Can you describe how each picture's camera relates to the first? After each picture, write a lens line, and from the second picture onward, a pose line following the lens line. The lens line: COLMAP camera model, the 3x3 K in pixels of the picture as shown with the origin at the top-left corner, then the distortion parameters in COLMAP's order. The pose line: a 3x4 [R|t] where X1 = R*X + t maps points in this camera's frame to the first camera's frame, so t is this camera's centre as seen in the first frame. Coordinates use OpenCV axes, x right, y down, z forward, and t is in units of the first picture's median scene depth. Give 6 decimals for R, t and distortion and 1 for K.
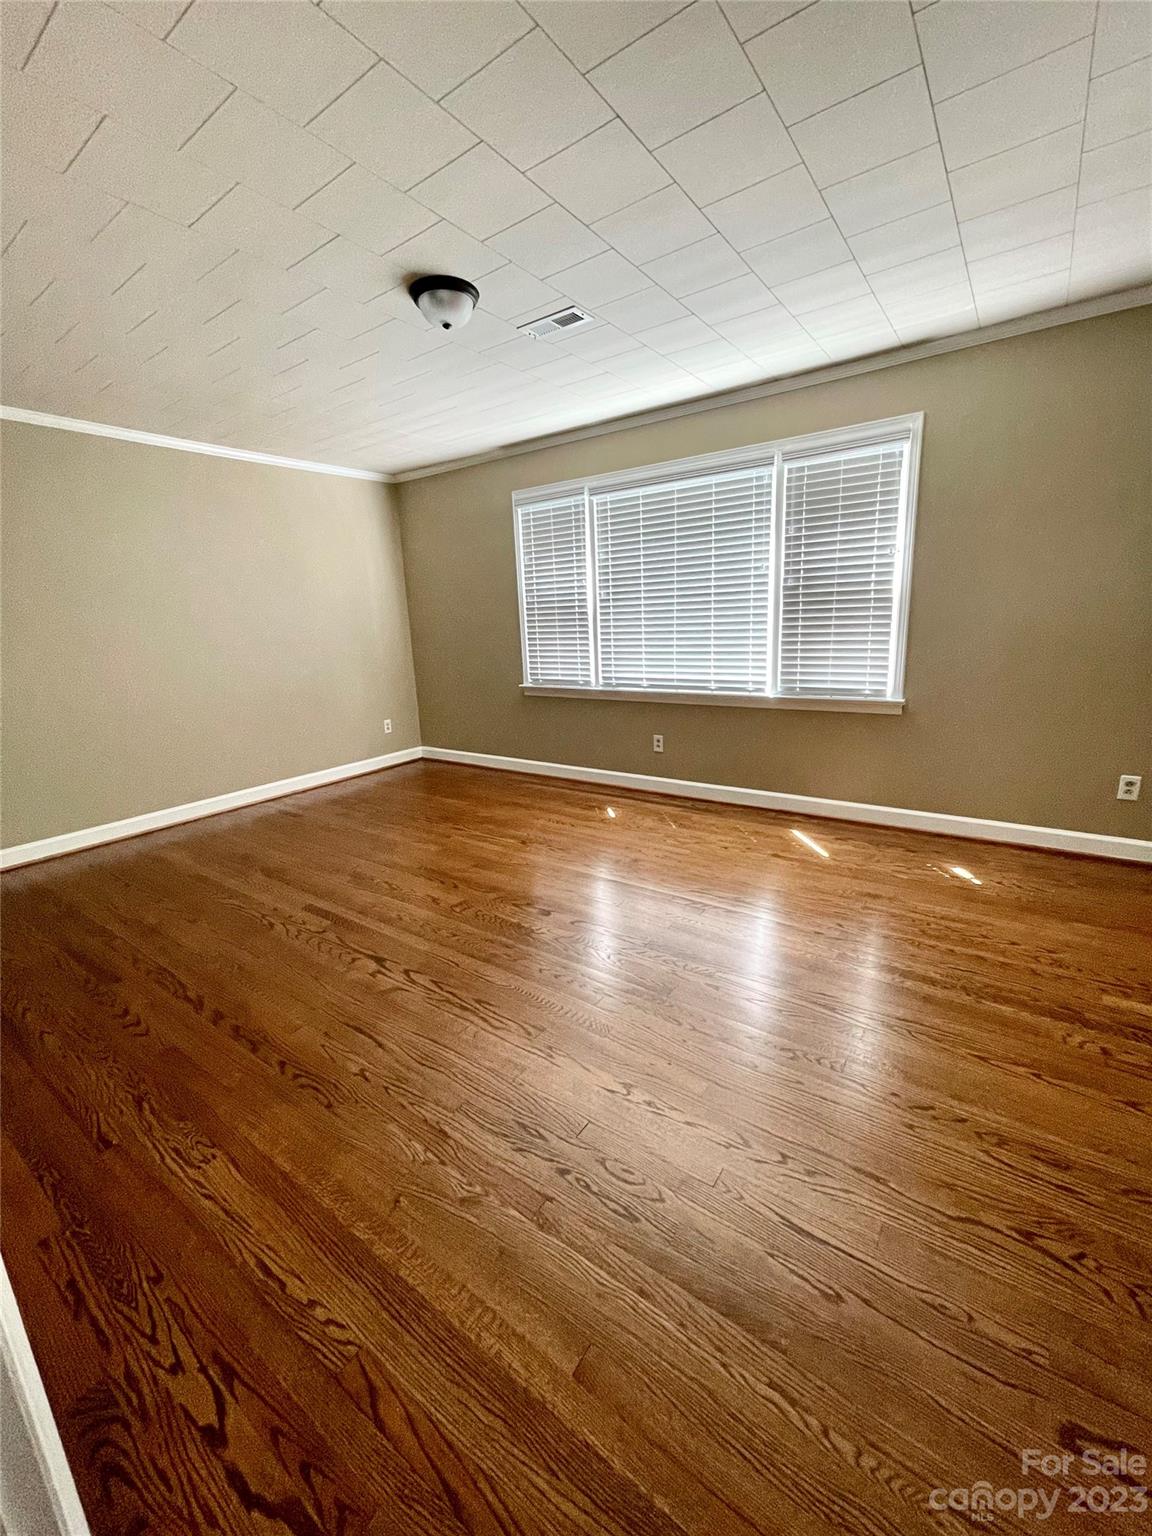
lens RADIAL K [[617.8, 0, 574.2], [0, 617.8, 760.4], [0, 0, 1]] dist [-0.001167, 0.000792]
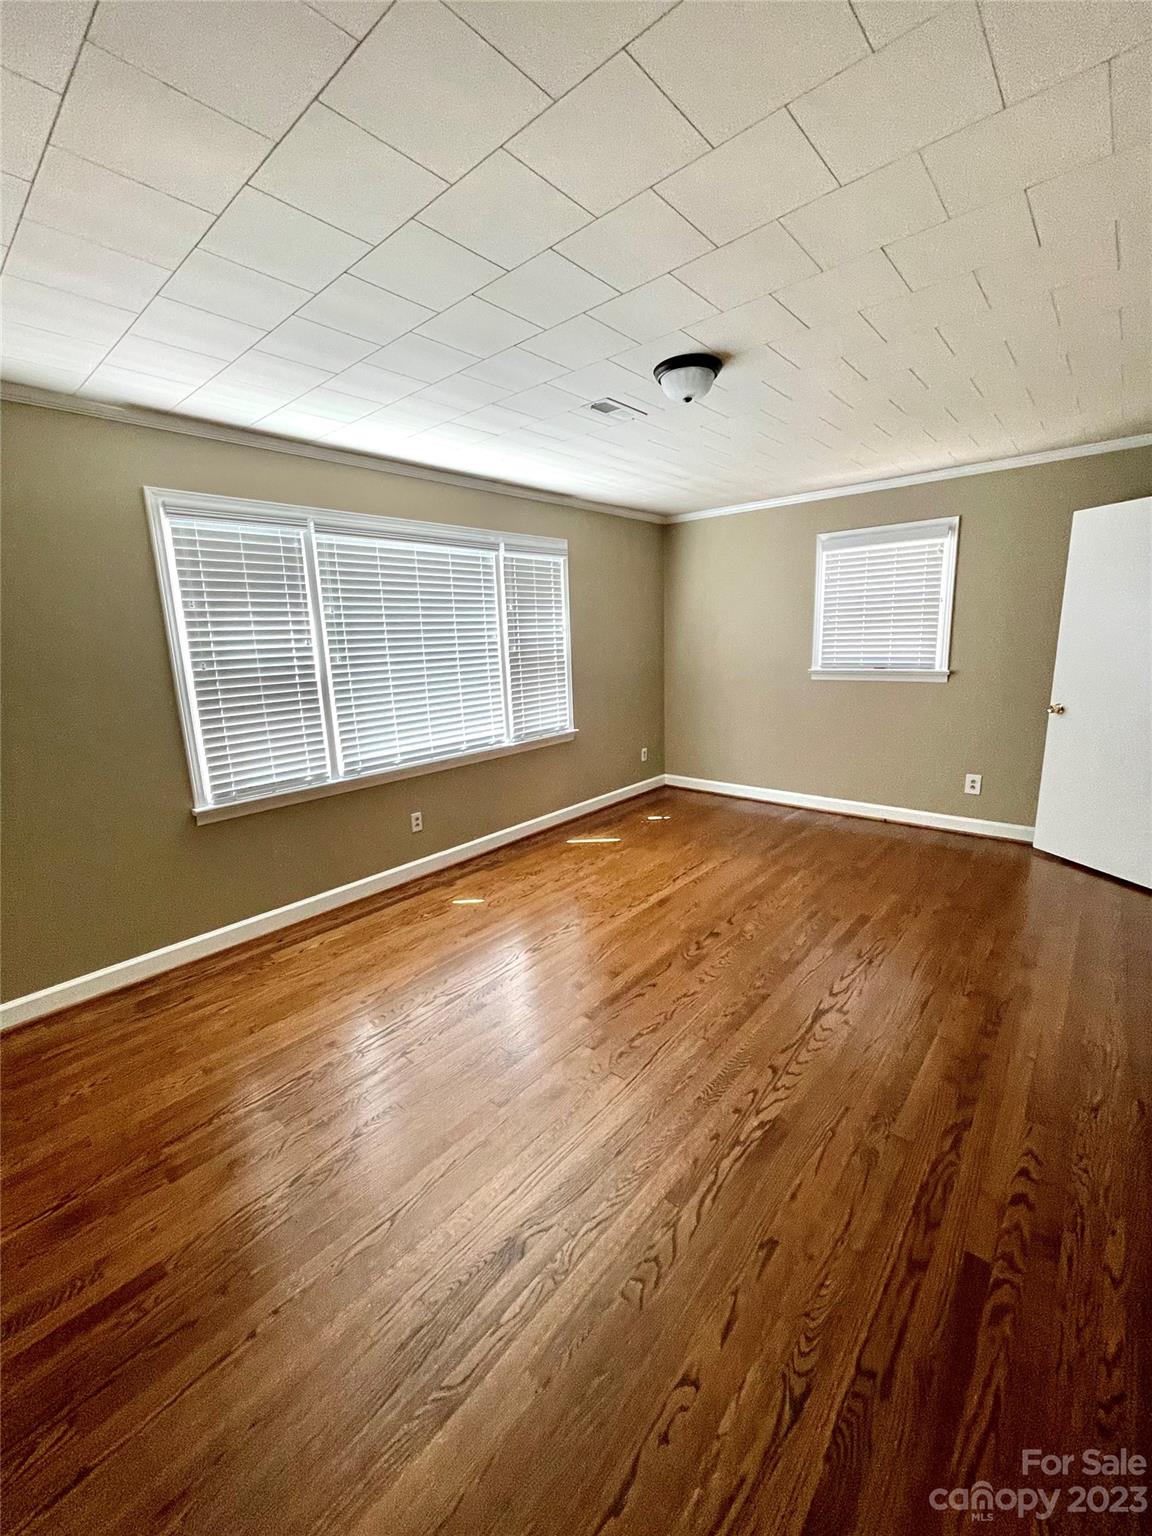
lens RADIAL K [[617.8, 0, 578.5], [0, 617.8, 761.6], [0, 0, 1]] dist [-0.001167, 0.000792]
pose [[0.093873, -0.164235, 0.981944, -0.825179], [0.260418, 0.956011, 0.135002, -0.199695], [-0.960922, 0.243043, 0.132513, 0.741107]]
